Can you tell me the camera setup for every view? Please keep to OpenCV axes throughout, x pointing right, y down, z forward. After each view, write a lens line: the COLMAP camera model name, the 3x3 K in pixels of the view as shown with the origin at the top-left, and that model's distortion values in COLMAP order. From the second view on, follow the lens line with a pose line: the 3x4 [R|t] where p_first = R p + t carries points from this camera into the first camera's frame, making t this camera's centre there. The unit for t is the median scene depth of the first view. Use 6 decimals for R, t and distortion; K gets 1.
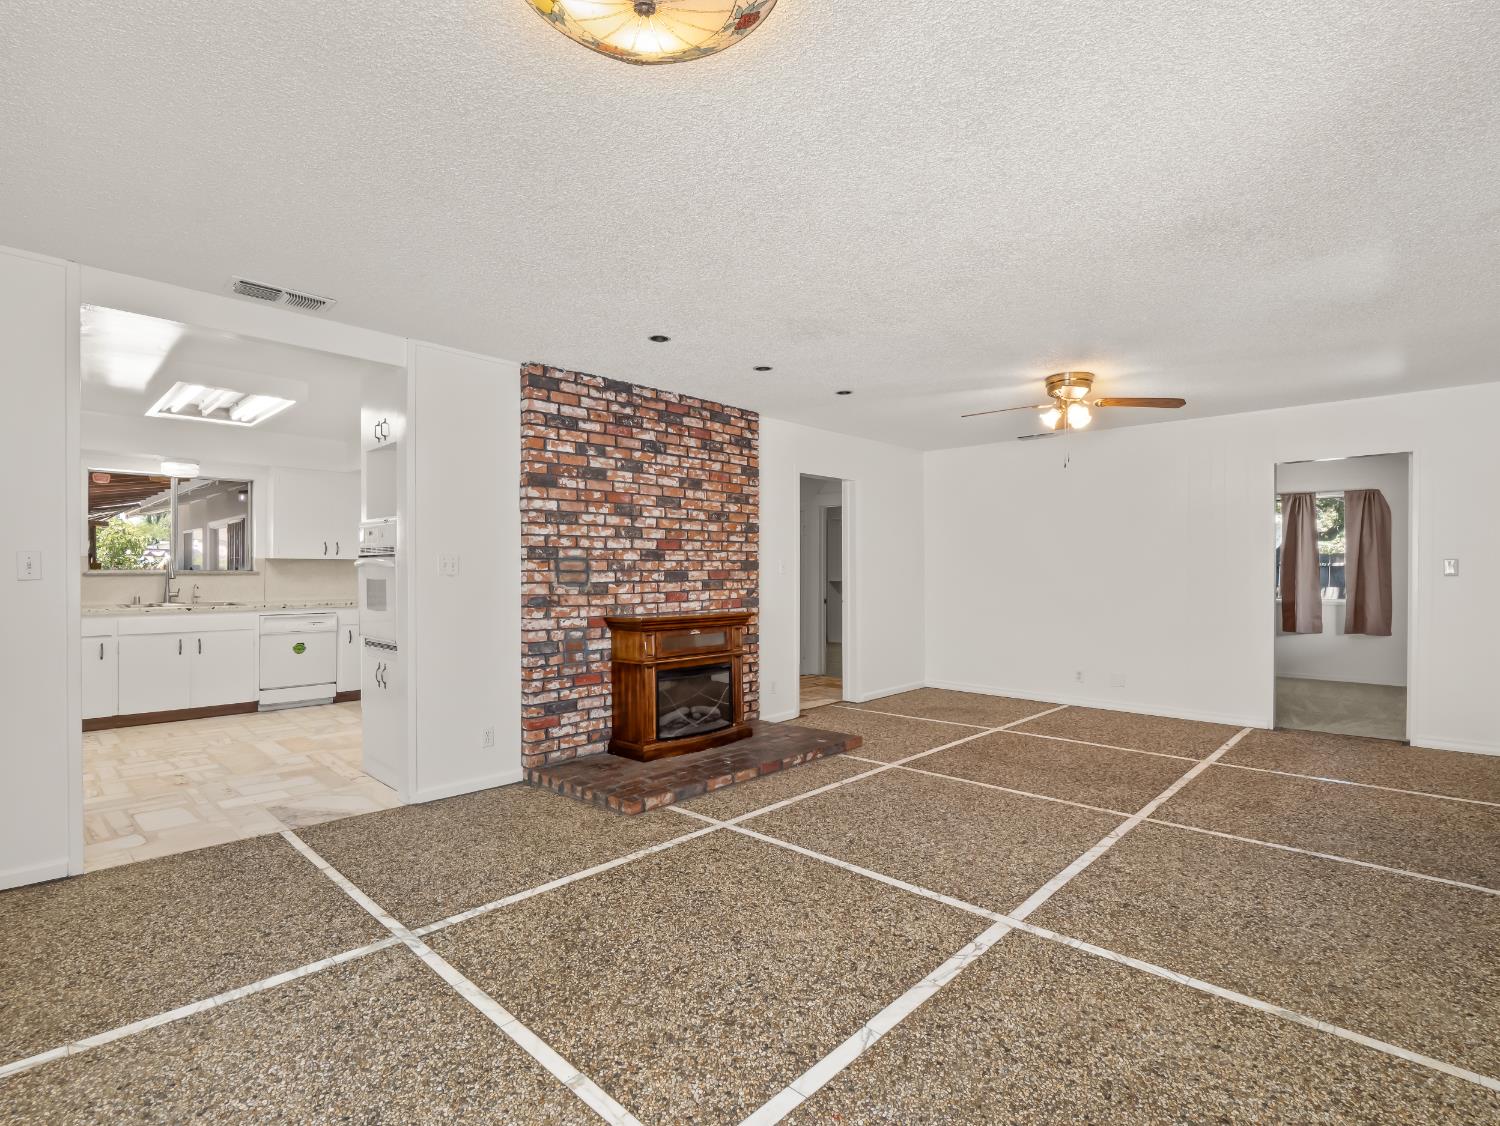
lens RADIAL K [[729.4, 0, 744.8], [0, 729.4, 566.4], [0, 0, 1]] dist [-0.016445, 0.002644]
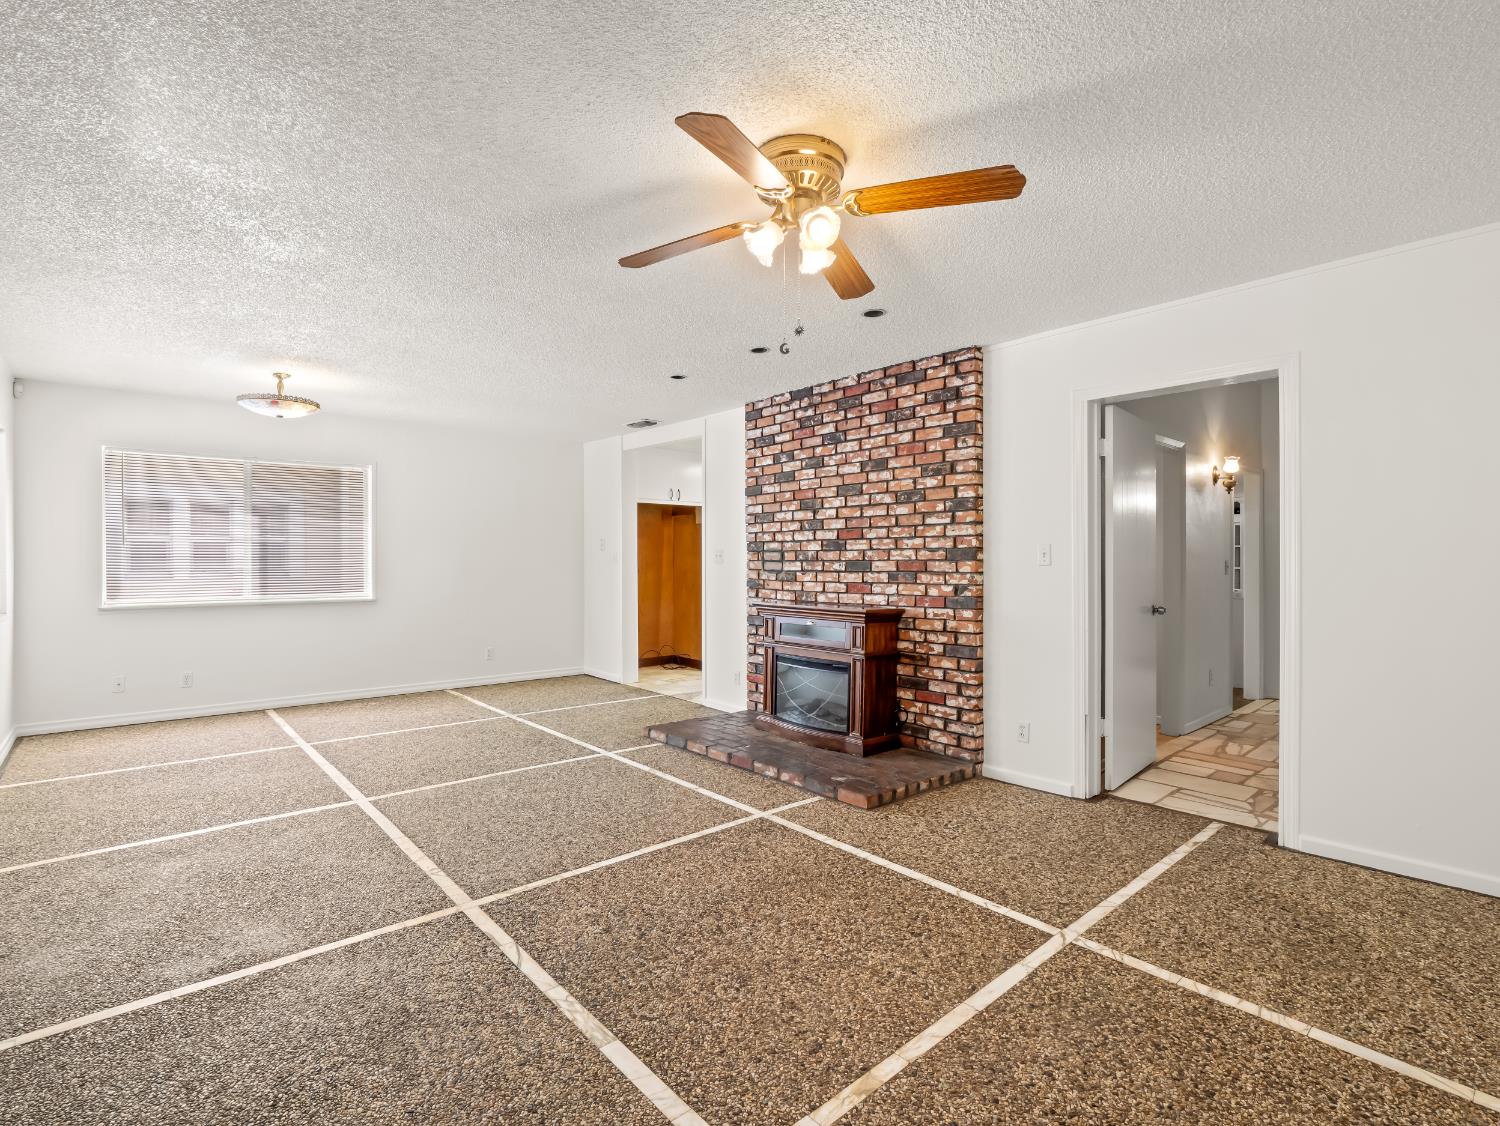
lens RADIAL K [[729.4, 0, 748.6], [0, 729.4, 559.8], [0, 0, 1]] dist [-0.016445, 0.002644]
pose [[-0.087442, 0.000957, -0.996169, 0.970045], [0.006553, 0.999978, 0.000385, 0.003912], [0.996148, -0.006494, -0.087447, 1.054855]]
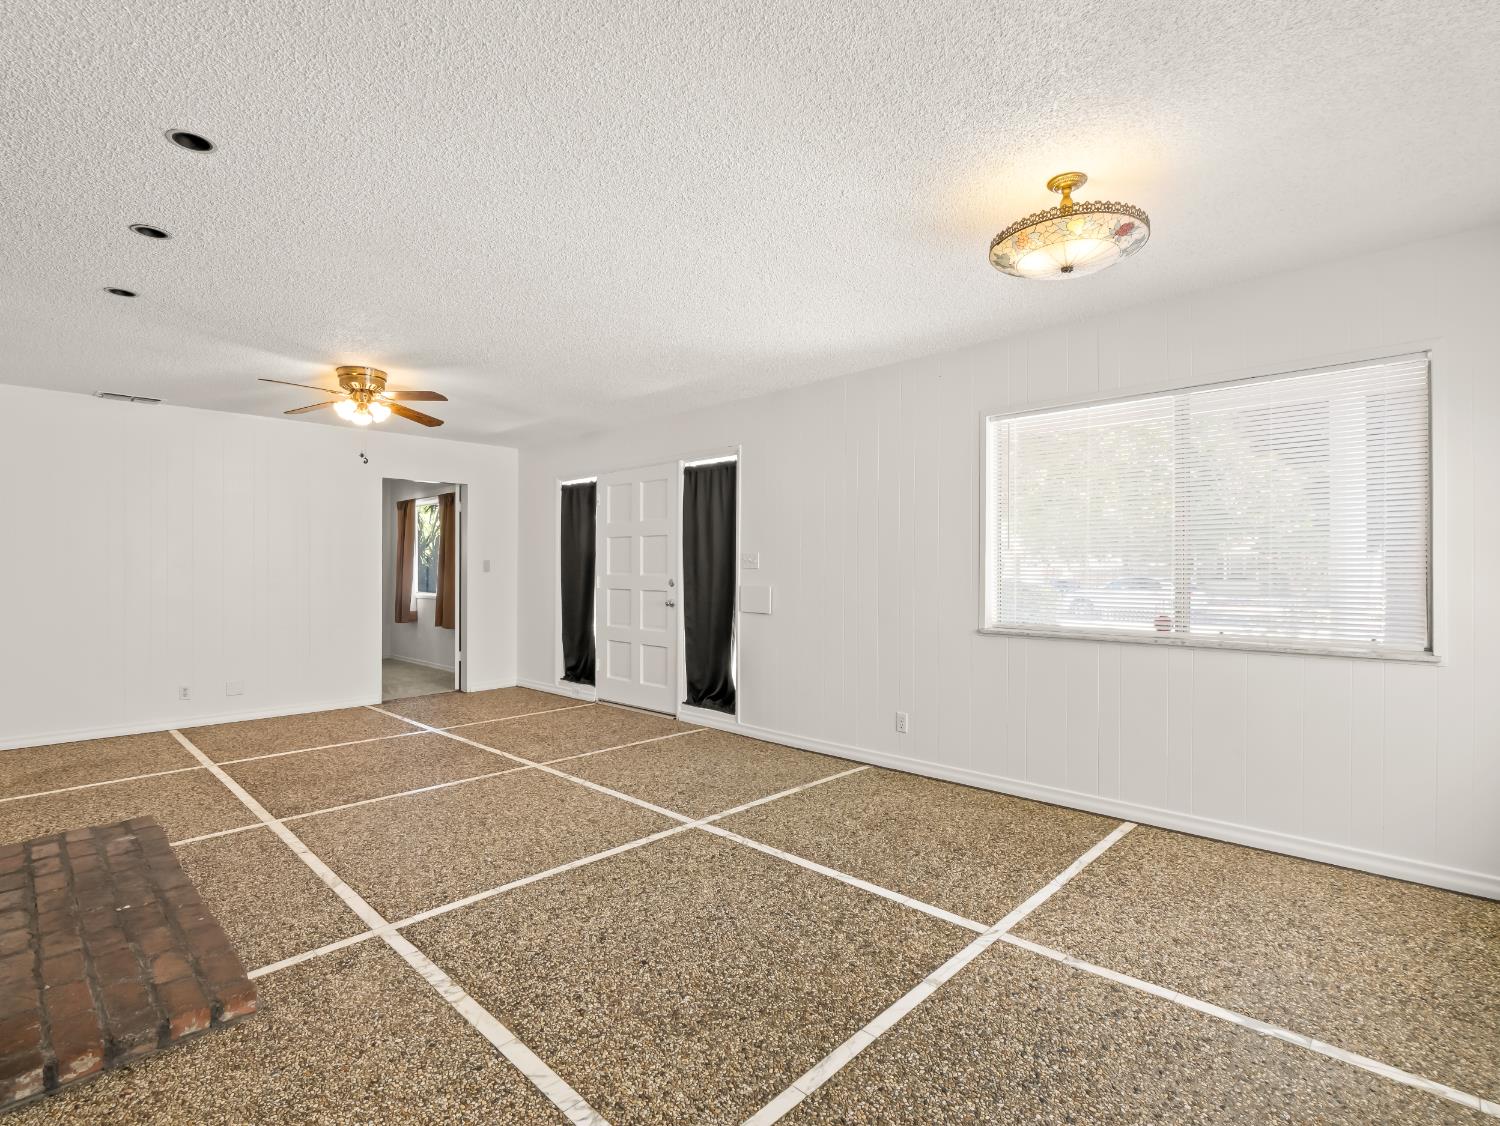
lens RADIAL K [[729.4, 0, 741.1], [0, 729.4, 562.7], [0, 0, 1]] dist [-0.016445, 0.002644]
pose [[0.011375, 0.006487, 0.999914, -0.557751], [-0.002630, 0.999976, -0.006458, 0.003184], [-0.999932, -0.002556, 0.011392, 0.497546]]
